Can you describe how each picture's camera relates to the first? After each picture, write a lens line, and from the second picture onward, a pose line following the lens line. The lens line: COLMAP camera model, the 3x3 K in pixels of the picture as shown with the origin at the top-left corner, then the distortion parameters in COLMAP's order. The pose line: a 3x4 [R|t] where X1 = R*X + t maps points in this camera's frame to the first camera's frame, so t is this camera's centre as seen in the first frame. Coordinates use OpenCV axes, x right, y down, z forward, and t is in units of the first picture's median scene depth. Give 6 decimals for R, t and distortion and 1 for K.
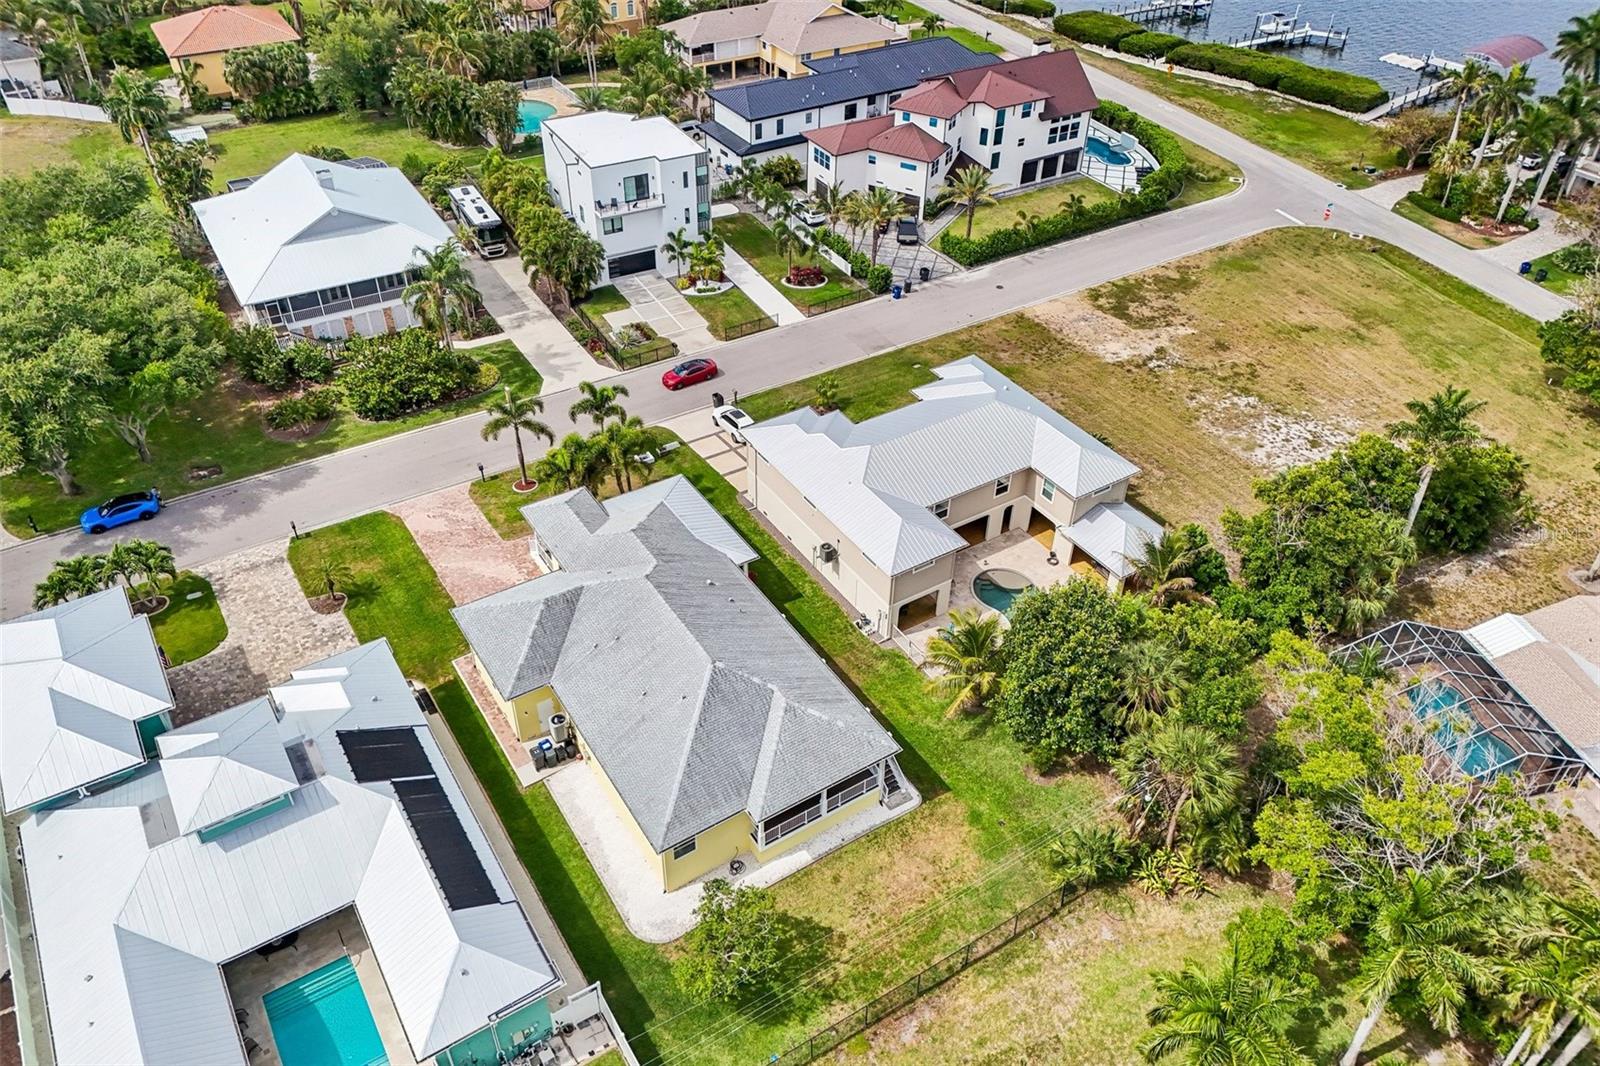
lens RADIAL K [[1157.6, 0, 796.3], [0, 1157.6, 556.2], [0, 0, 1]] dist [0.072475, -0.073414]
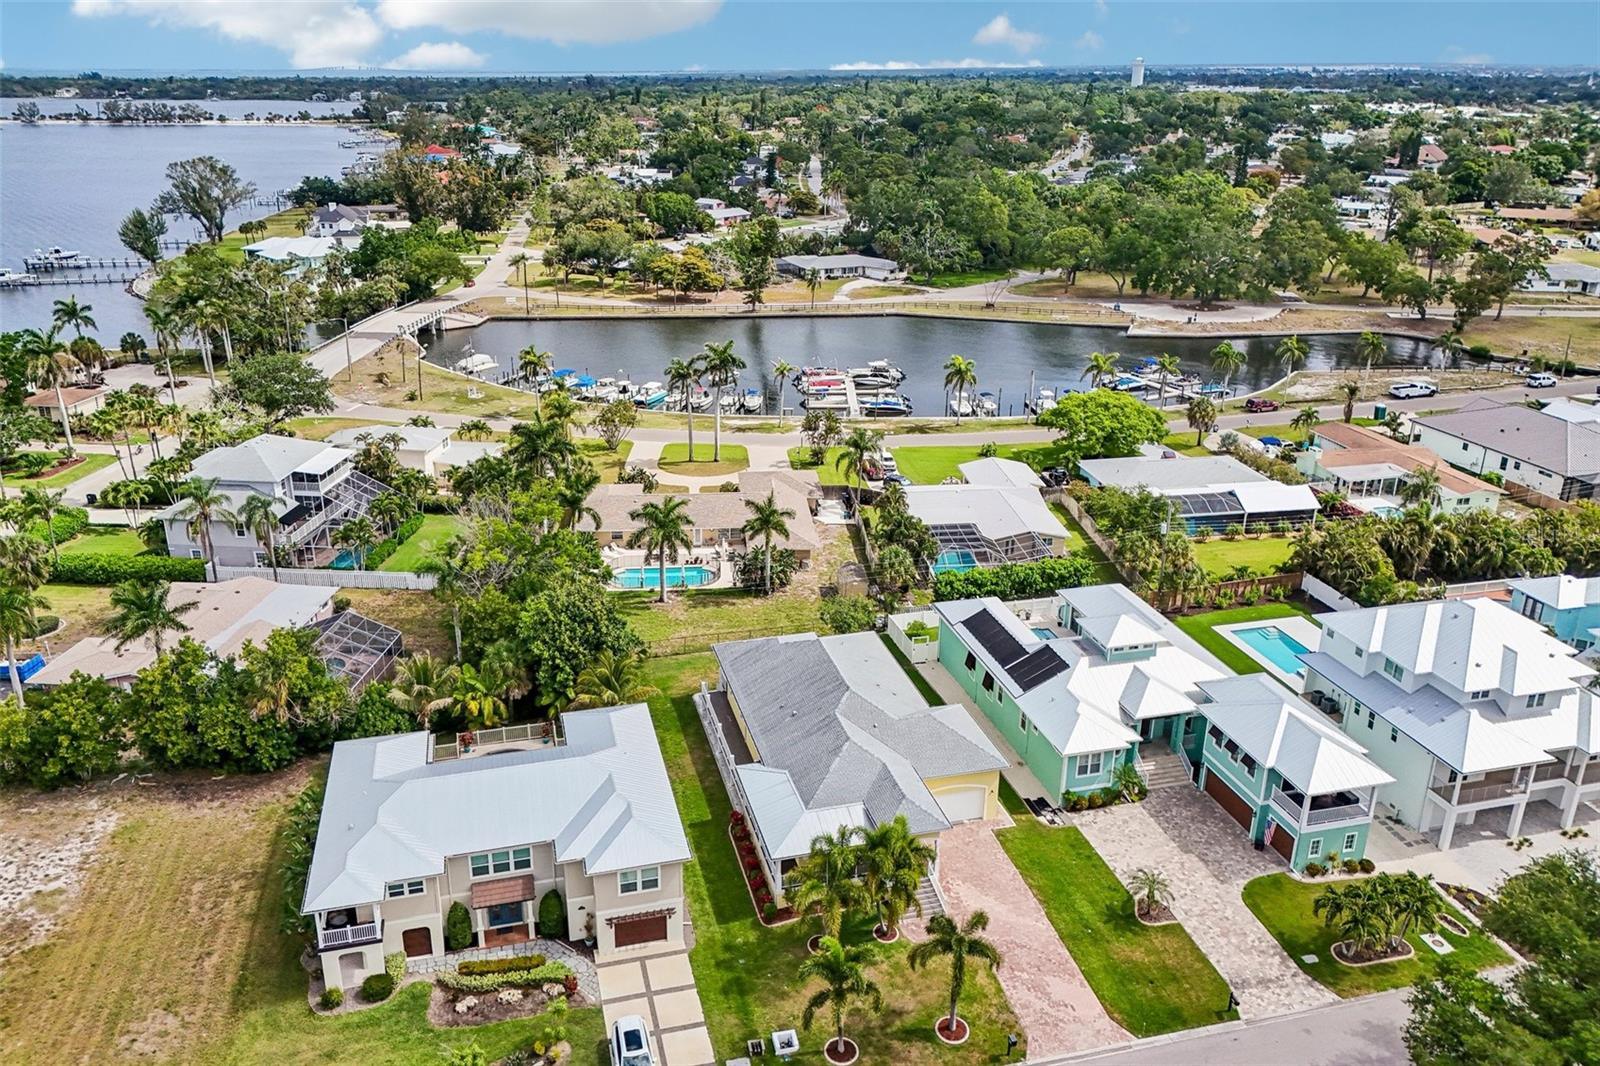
lens RADIAL K [[1175.2, 0, 798.3], [0, 1175.2, 506.2], [0, 0, 1]] dist [0.065720, -0.061491]
pose [[-0.952564, -0.123026, 0.278364, -0.231597], [0.180388, 0.508430, 0.841997, -0.652324], [-0.245116, 0.852270, -0.462119, 0.811828]]
